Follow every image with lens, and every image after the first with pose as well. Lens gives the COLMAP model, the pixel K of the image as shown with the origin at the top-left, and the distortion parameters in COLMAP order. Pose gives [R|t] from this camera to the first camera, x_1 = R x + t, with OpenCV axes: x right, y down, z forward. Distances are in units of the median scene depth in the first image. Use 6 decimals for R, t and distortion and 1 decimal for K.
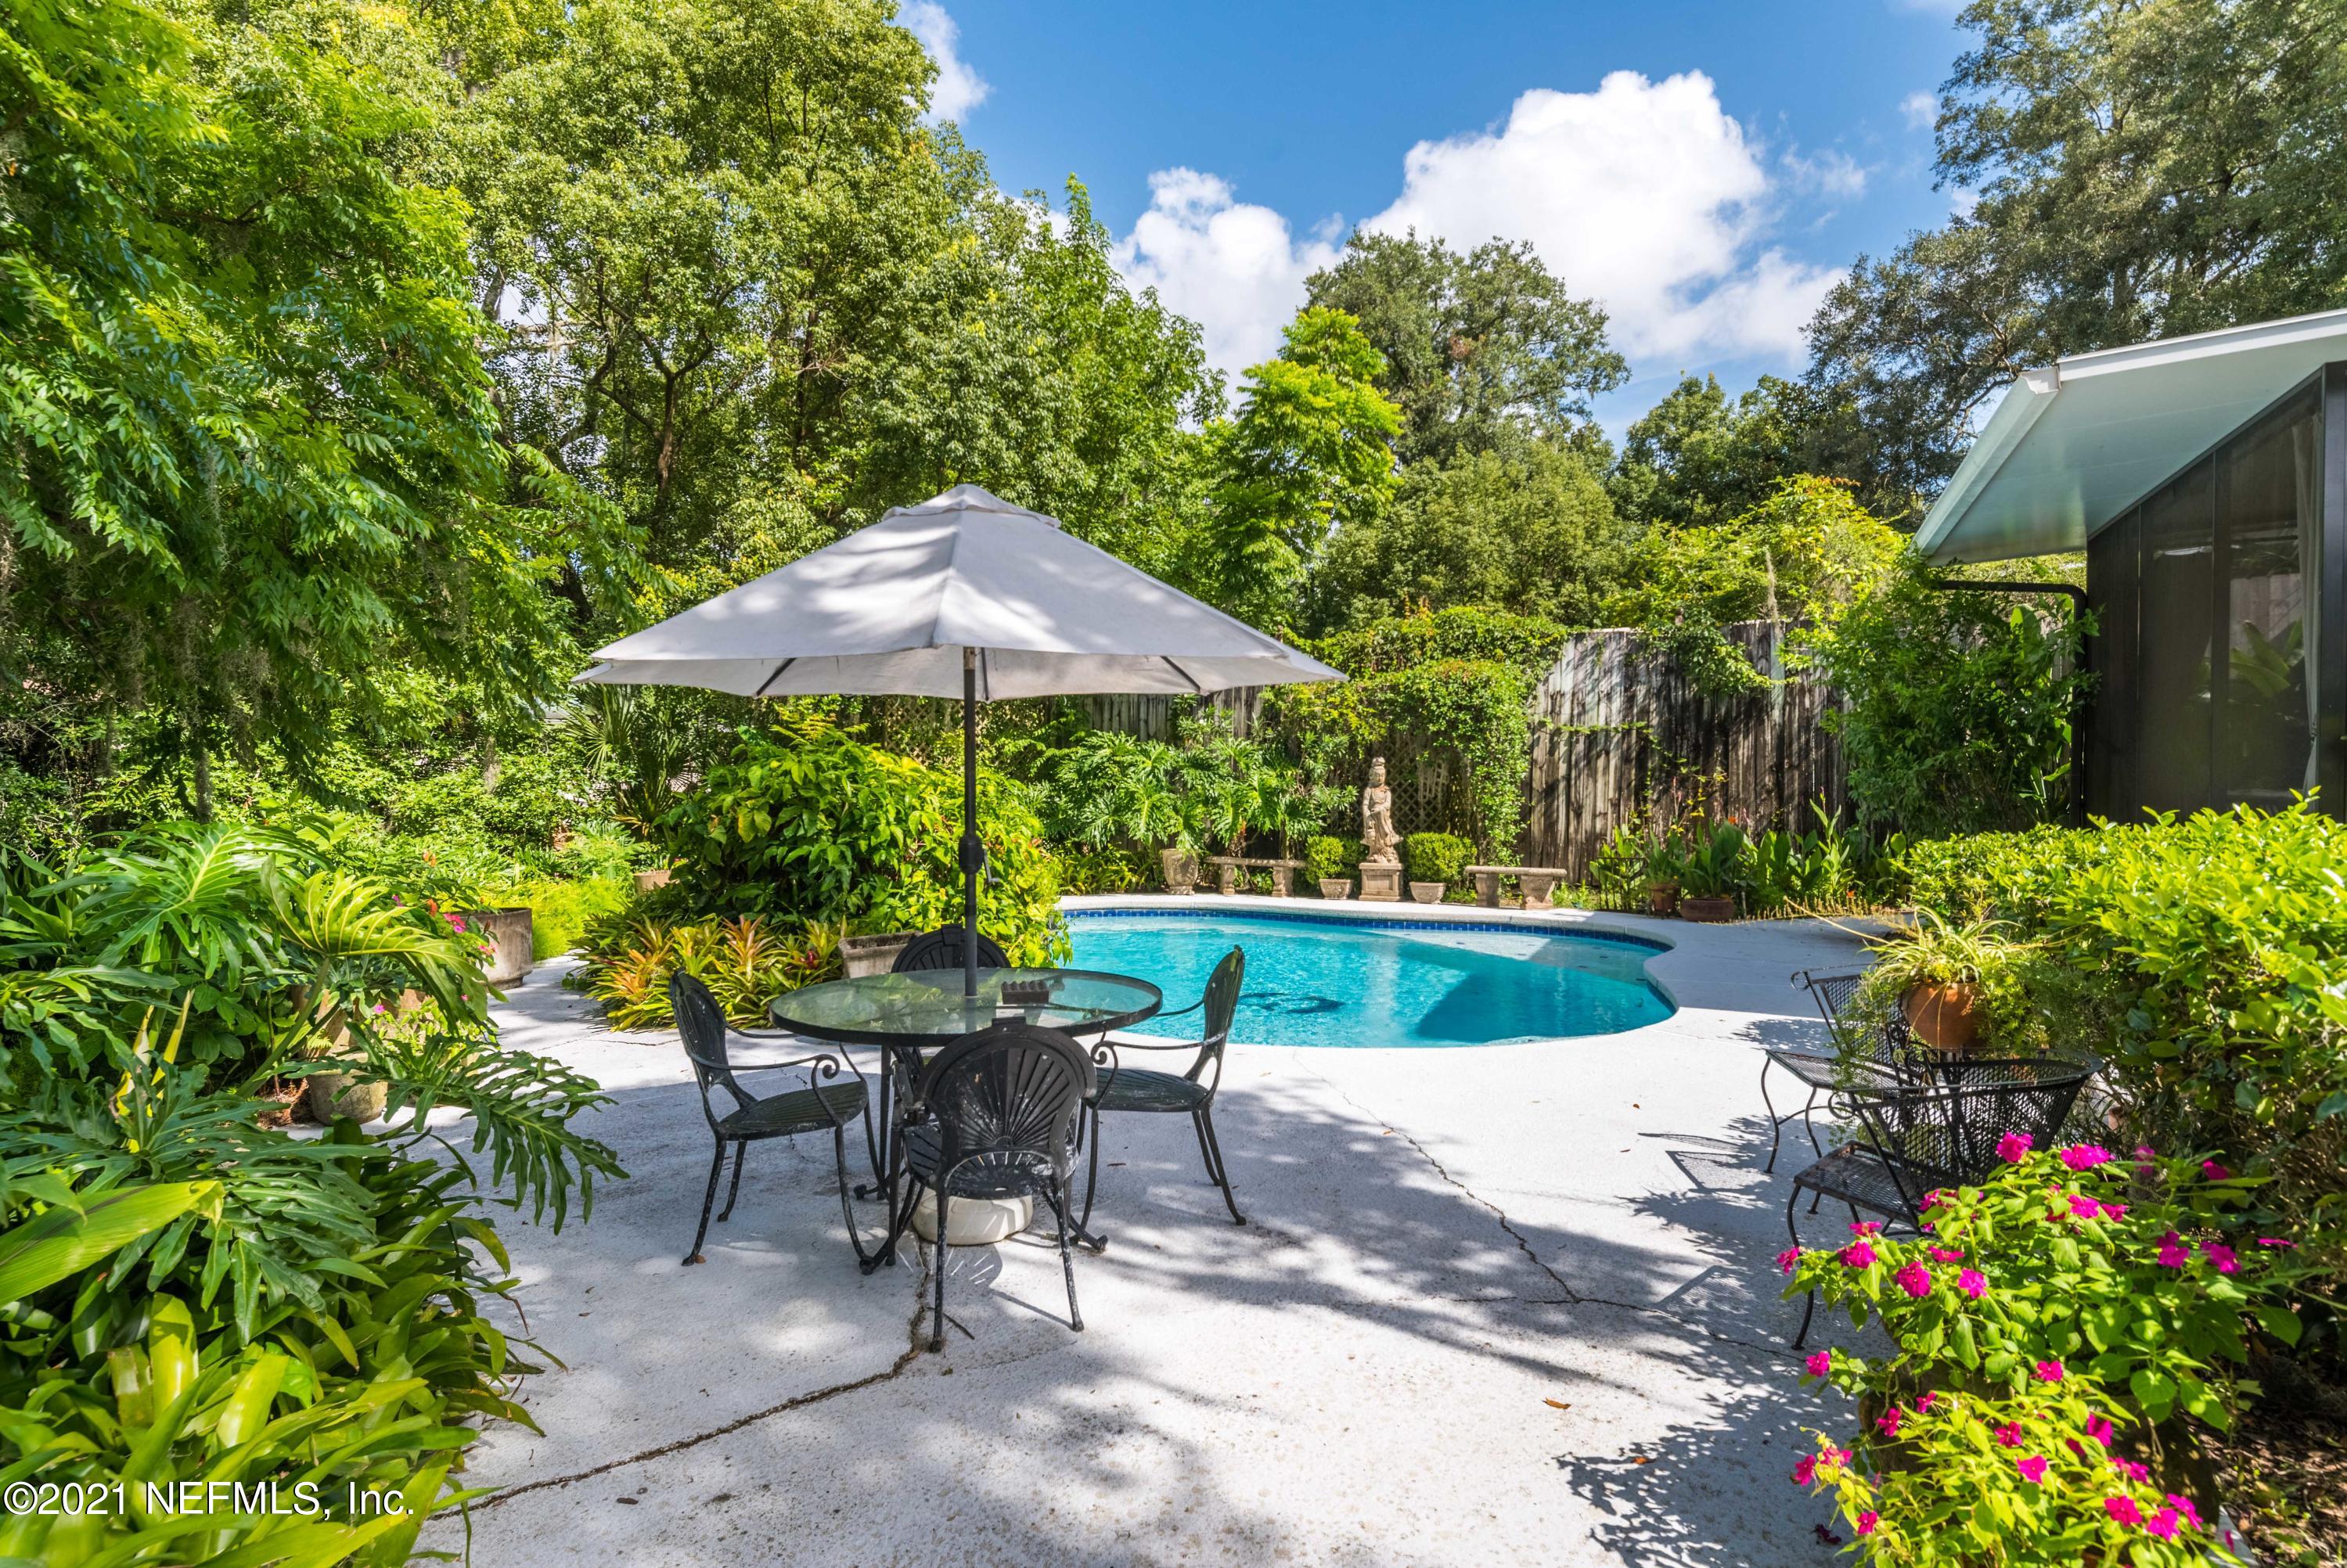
lens RADIAL K [[1217.4, 0, 1147.7], [0, 1217.4, 790.0], [0, 0, 1]] dist [0.006183, -0.000430]
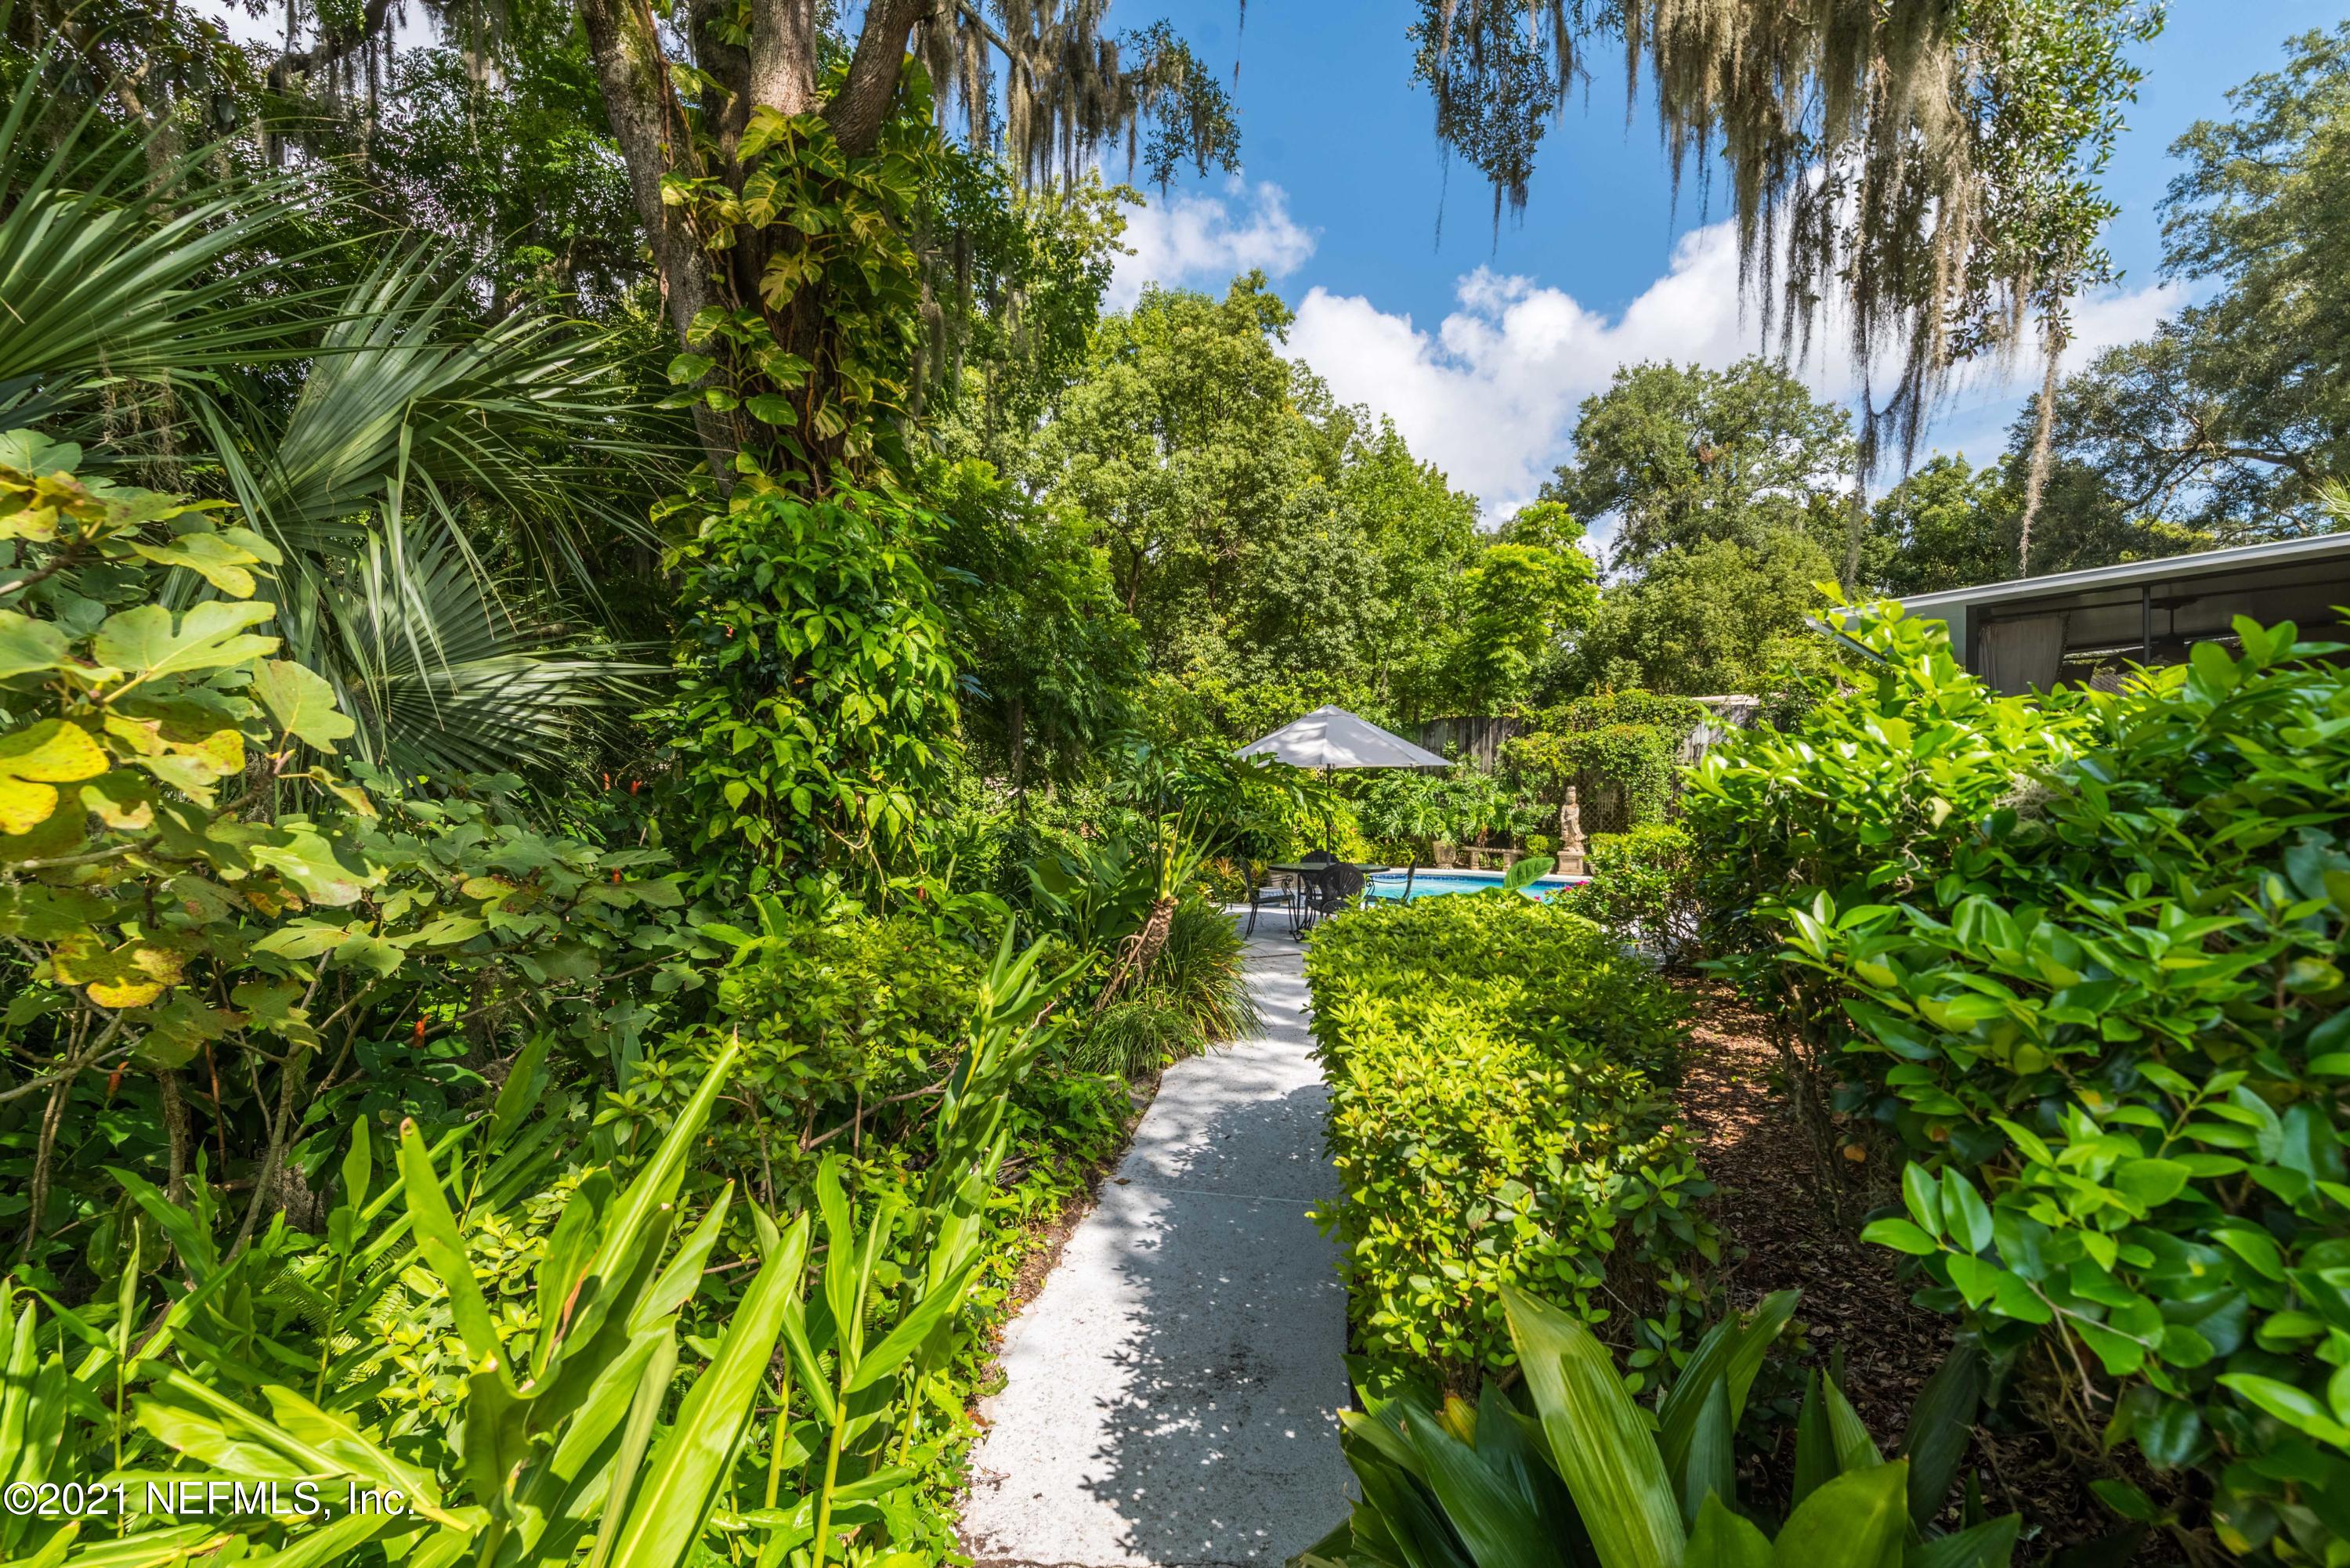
lens RADIAL K [[1081.1, 0, 1167.3], [0, 1081.1, 794.3], [0, 0, 1]] dist [0.005421, -0.000559]
pose [[0.963619, 0.005988, -0.267213, 0.055265], [-0.009725, 0.999872, -0.012667, 0.006917], [0.267103, 0.014805, 0.963554, -0.501824]]
